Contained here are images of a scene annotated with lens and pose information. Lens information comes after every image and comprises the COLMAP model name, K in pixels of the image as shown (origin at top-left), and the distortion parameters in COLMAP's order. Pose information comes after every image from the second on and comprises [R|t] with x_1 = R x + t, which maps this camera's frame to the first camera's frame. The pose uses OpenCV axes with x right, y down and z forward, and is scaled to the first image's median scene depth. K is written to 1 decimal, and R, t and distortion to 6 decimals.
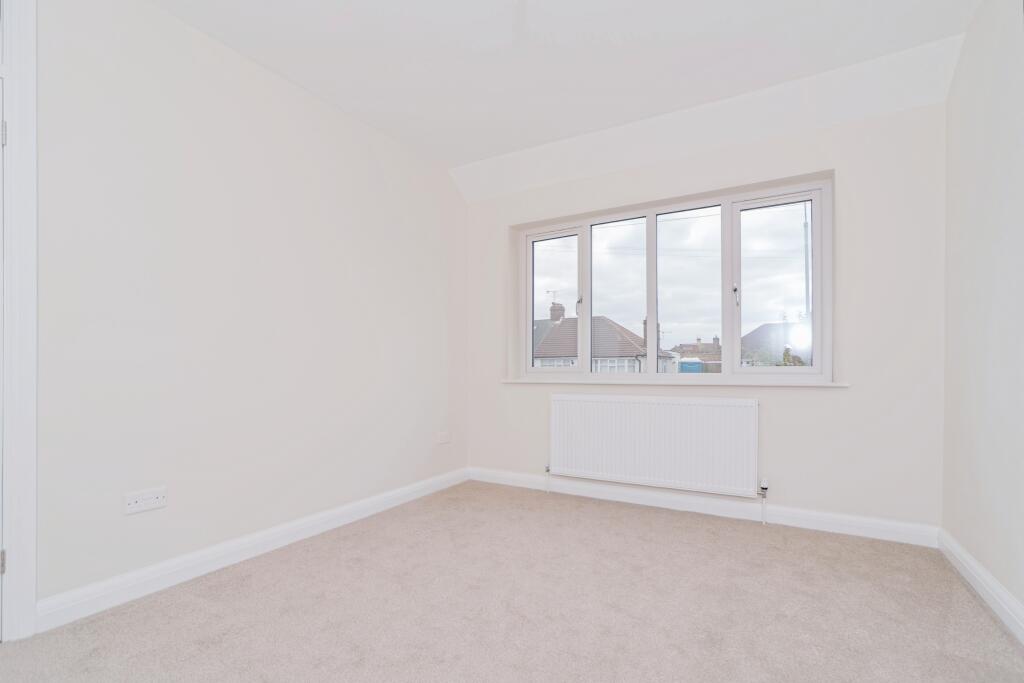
lens RADIAL K [[447.3, 0, 513.5], [0, 447.3, 359.0], [0, 0, 1]] dist [-0.014255, 0.005730]
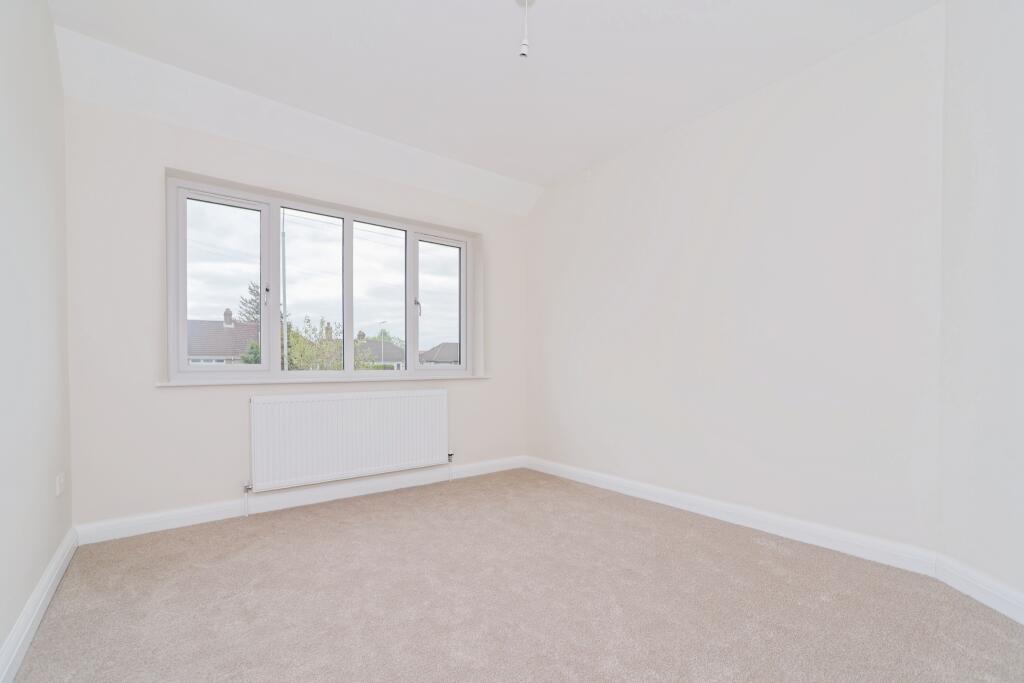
lens RADIAL K [[447.3, 0, 482.4], [0, 447.3, 358.7], [0, 0, 1]] dist [-0.014255, 0.005730]
pose [[0.423660, 0.014881, 0.905699, -0.489352], [-0.018562, 0.999798, -0.007745, 0.005957], [-0.905631, -0.013531, 0.423851, 0.265038]]
